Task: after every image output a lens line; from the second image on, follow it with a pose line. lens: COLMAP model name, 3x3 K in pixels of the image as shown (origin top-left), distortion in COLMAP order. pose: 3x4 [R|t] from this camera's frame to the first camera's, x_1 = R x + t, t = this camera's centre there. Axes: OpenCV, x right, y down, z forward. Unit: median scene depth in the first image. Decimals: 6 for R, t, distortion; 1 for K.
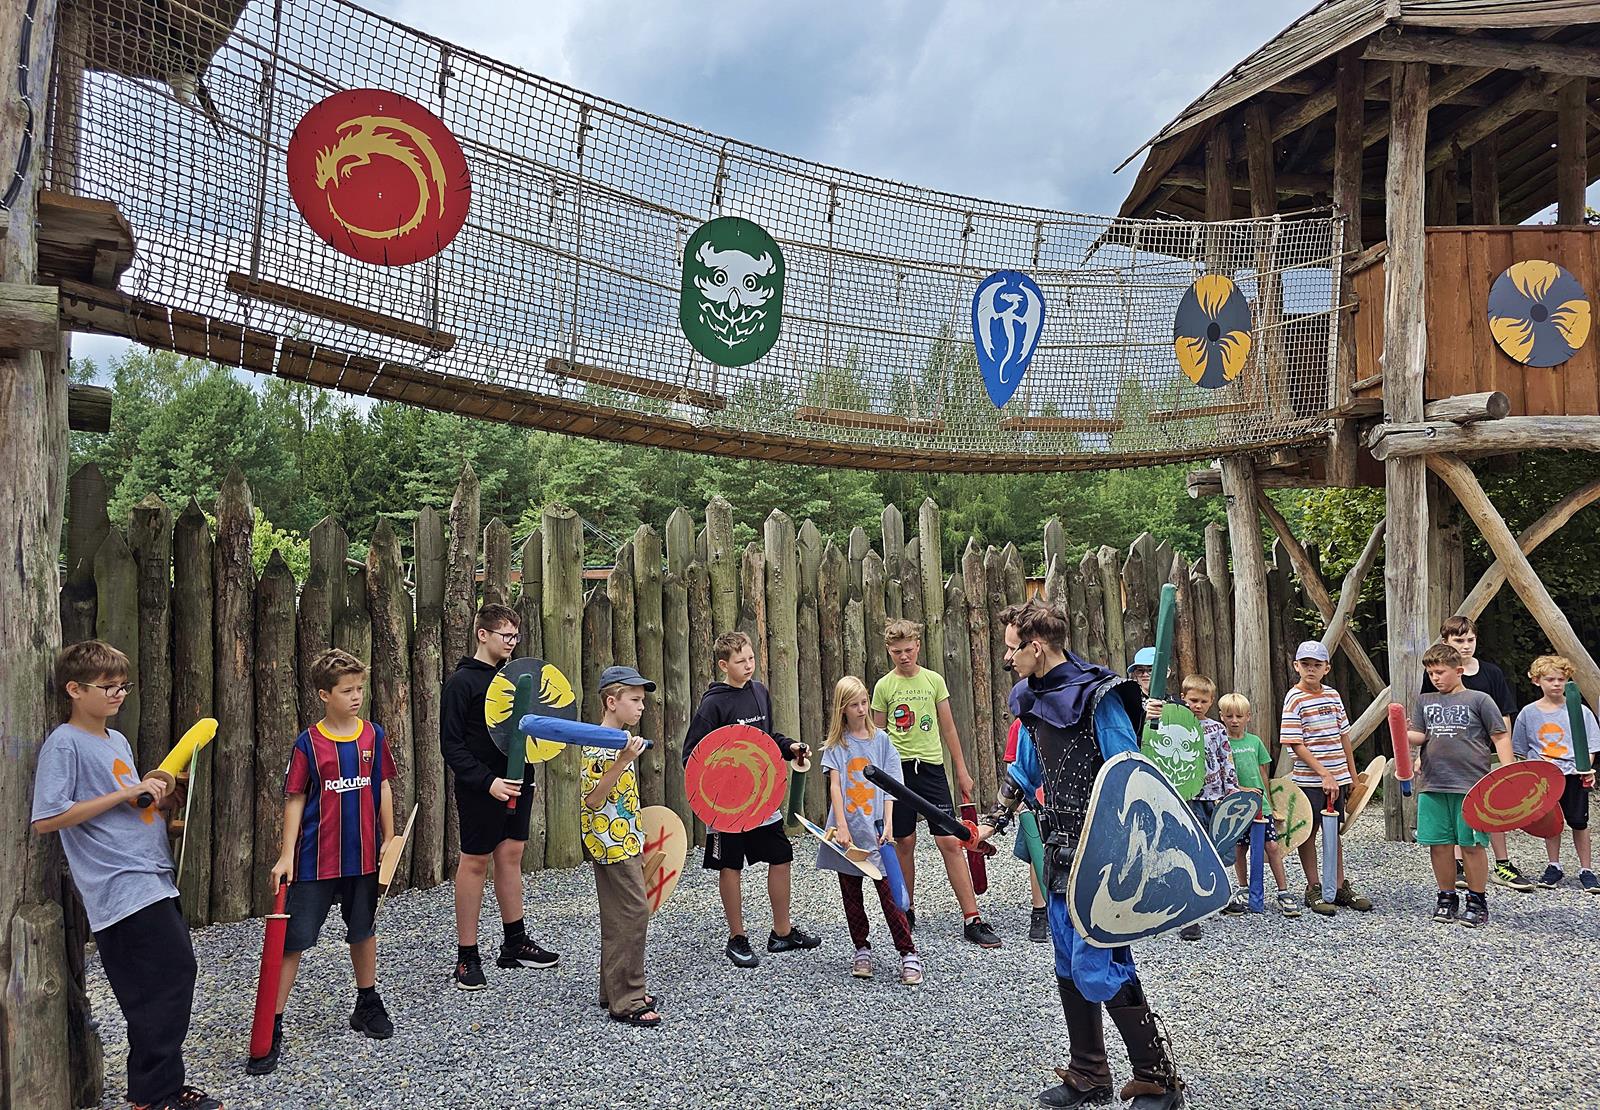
lens RADIAL K [[1129.9, 0, 774.0], [0, 1129.9, 533.4], [0, 0, 1]] dist [0.061965, -0.060430]
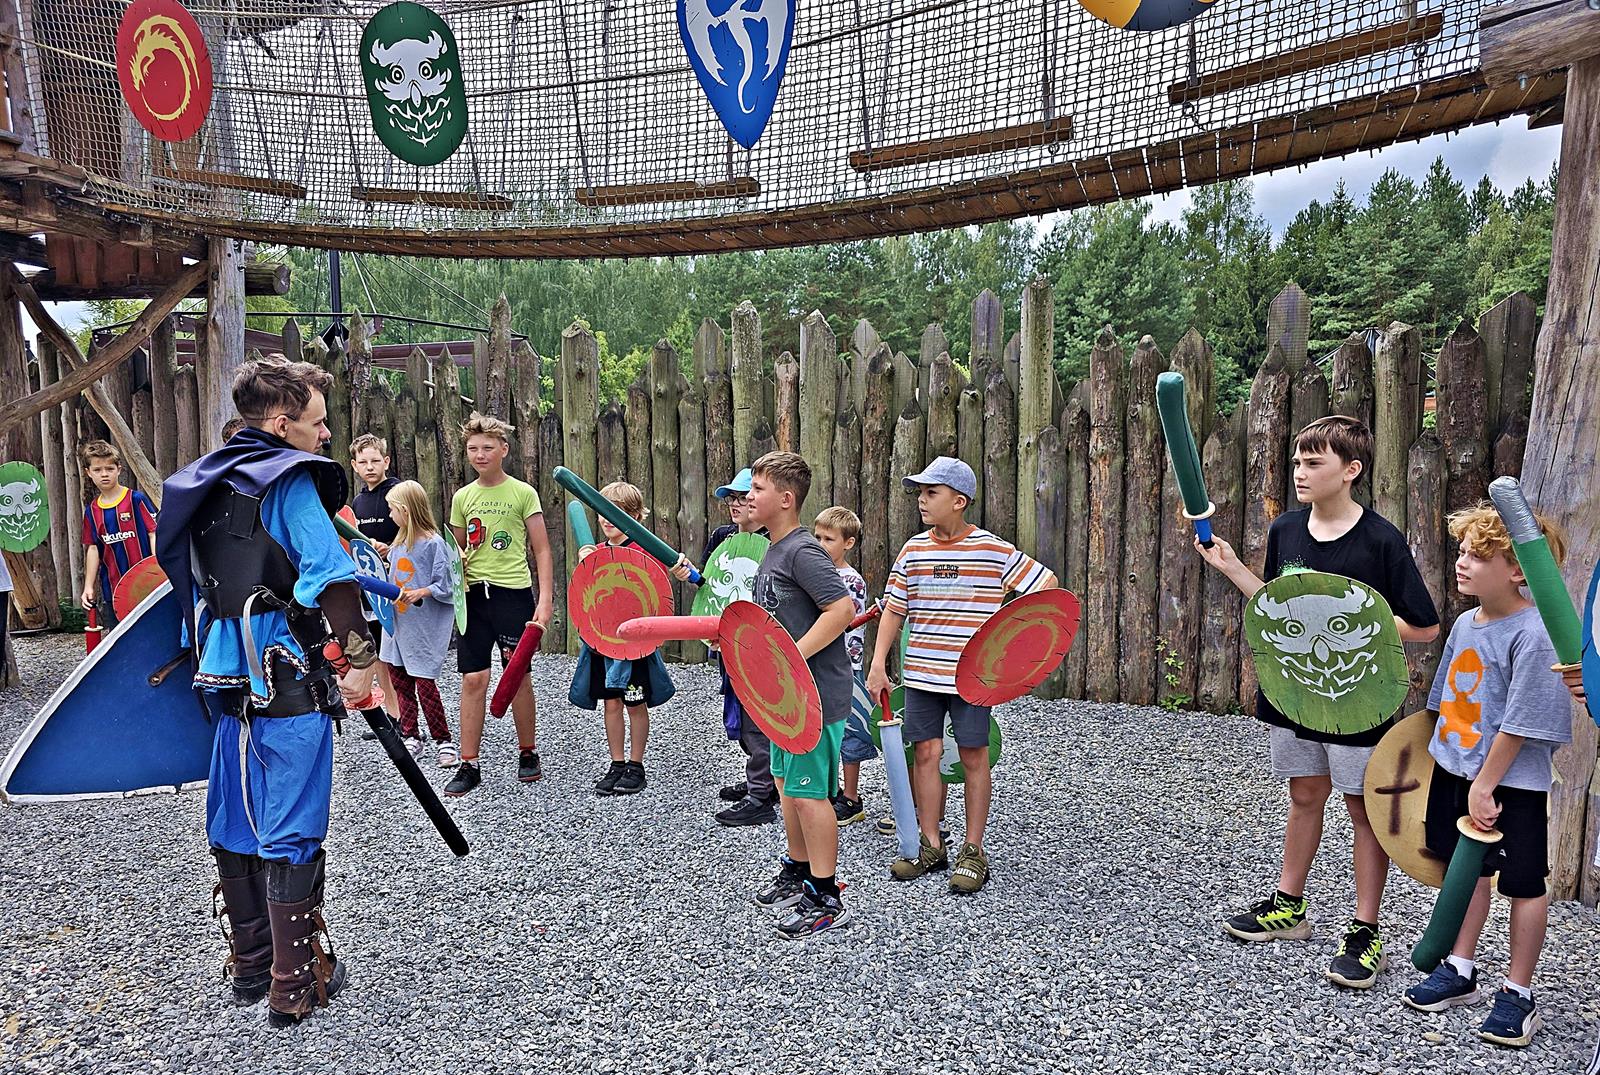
lens RADIAL K [[1127.4, 0, 722.0], [0, 1127.4, 577.9], [0, 0, 1]] dist [0.008889, -0.014728]
pose [[0.620122, 0.097853, -0.778379, 0.594467], [0.040382, 0.986894, 0.156238, 0.039214], [0.783466, -0.128319, 0.608043, 0.369730]]
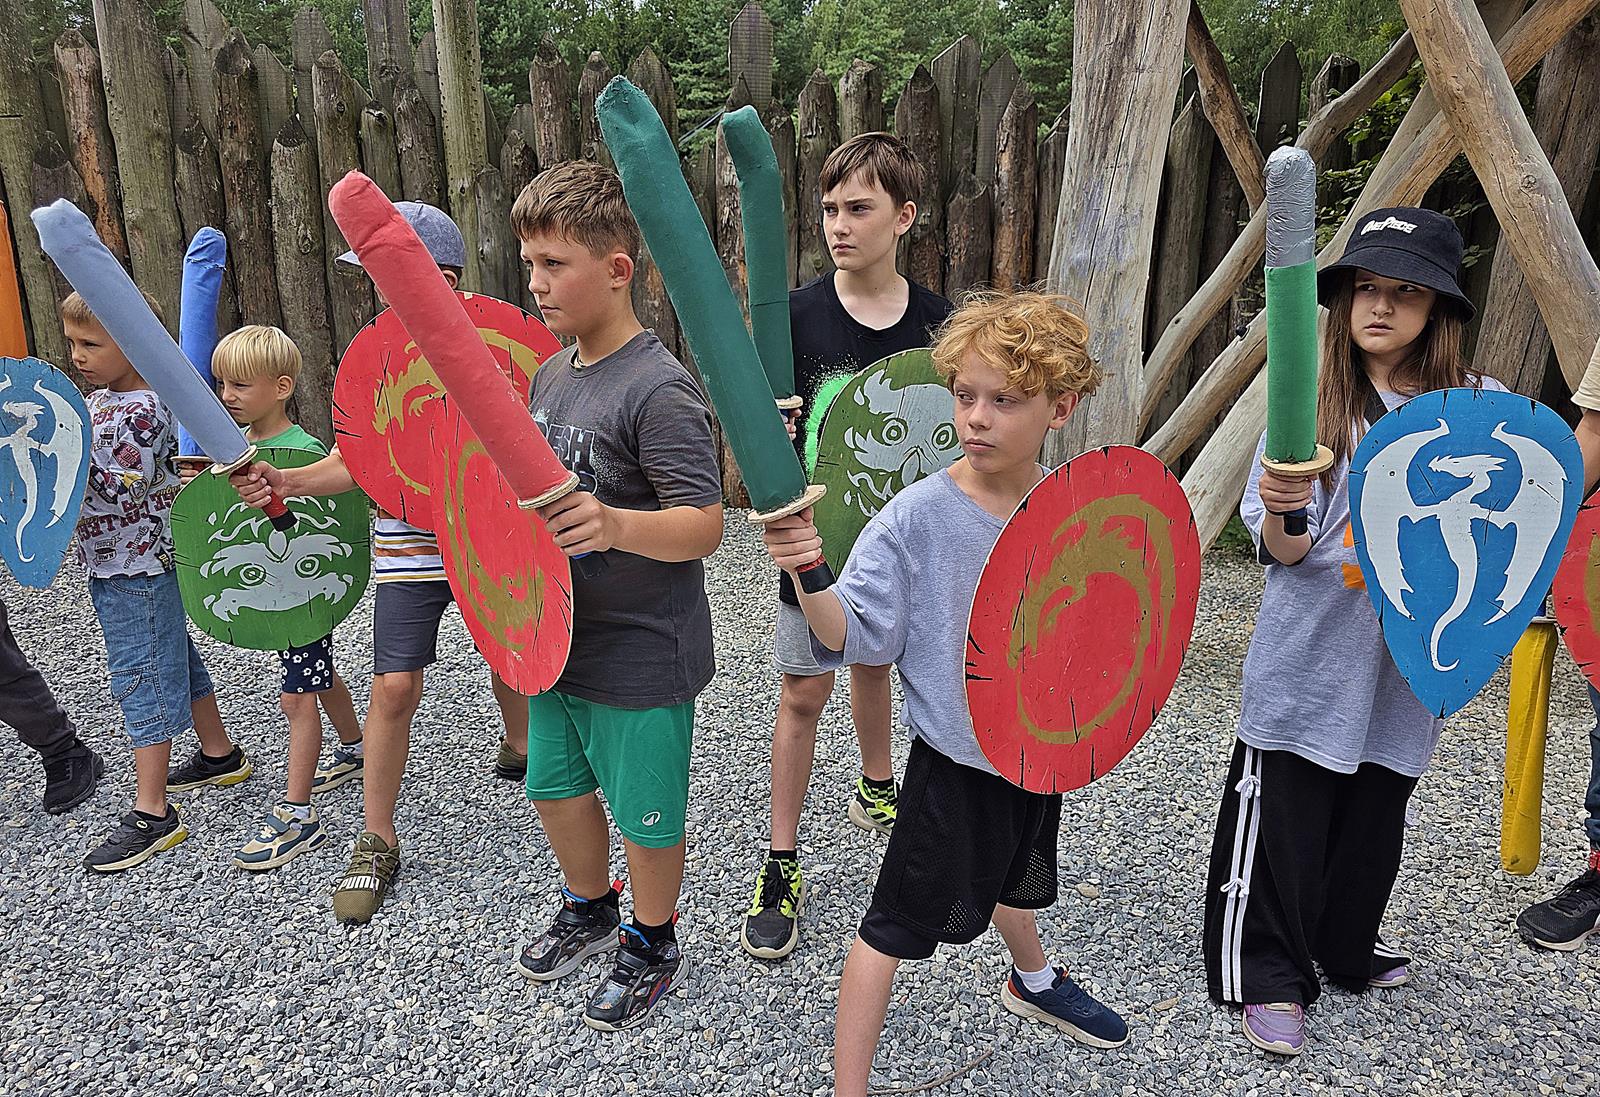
lens RADIAL K [[1129.9, 0, 806.3], [0, 1129.9, 587.9], [0, 0, 1]] dist [0.061965, -0.060430]
pose [[0.951068, 0.122119, -0.283825, 0.491870], [-0.013007, 0.933592, 0.358101, 0.055295], [0.308708, -0.336887, 0.889498, 0.456214]]
